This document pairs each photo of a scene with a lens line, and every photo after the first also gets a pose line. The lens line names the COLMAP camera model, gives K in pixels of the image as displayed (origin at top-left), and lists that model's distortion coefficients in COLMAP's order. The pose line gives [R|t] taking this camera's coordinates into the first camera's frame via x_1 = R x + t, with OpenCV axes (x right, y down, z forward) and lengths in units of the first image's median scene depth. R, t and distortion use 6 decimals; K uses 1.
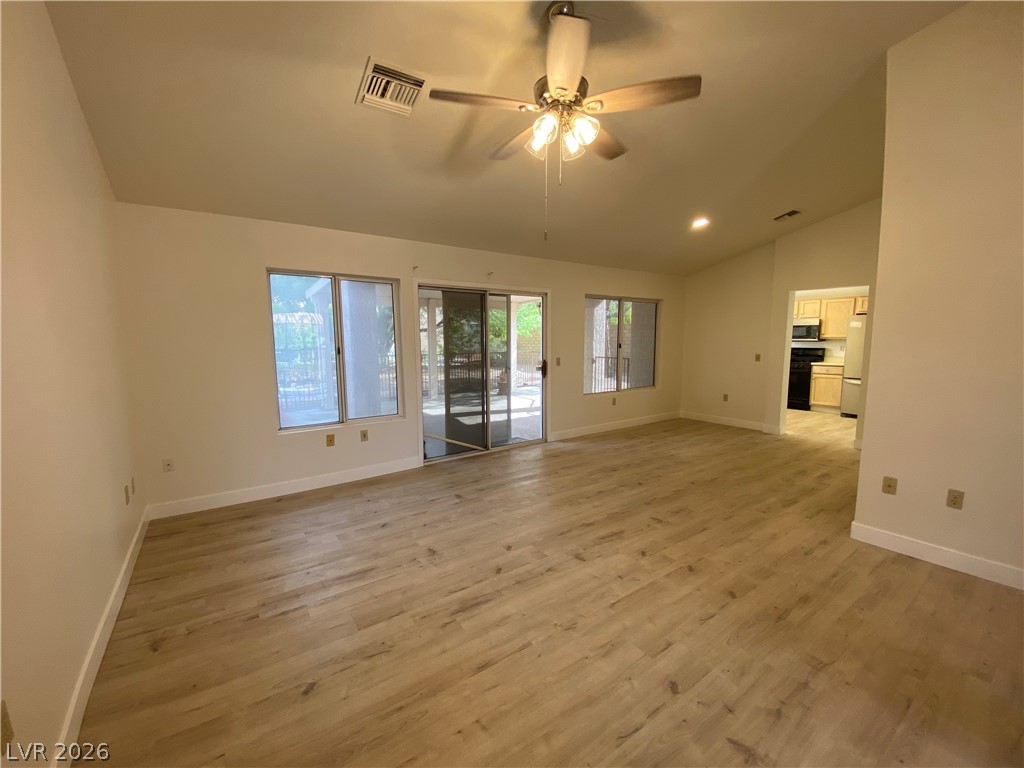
lens RADIAL K [[422.7, 0, 513.8], [0, 422.7, 386.0], [0, 0, 1]] dist [-0.001661, -0.000400]
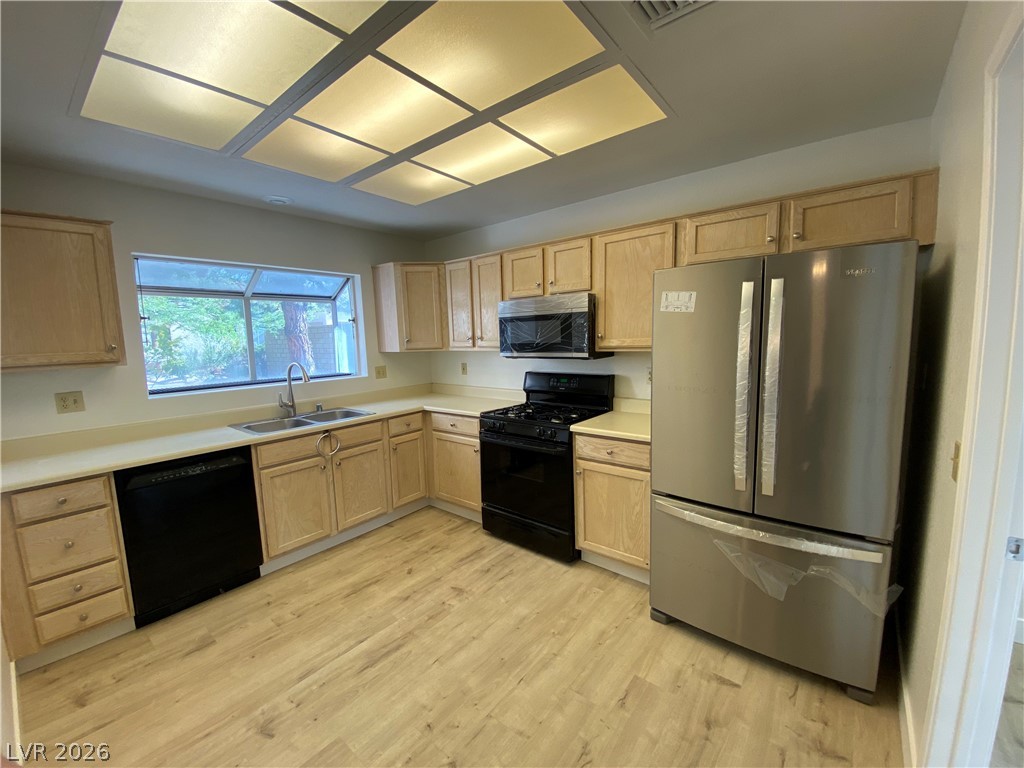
lens RADIAL K [[422.7, 0, 506.2], [0, 422.7, 388.9], [0, 0, 1]] dist [-0.001661, -0.000400]
pose [[0.961913, -0.055614, 0.267640, 0.088348], [0.054288, 0.998449, 0.012359, -0.014098], [-0.267913, 0.002642, 0.963440, 0.108077]]
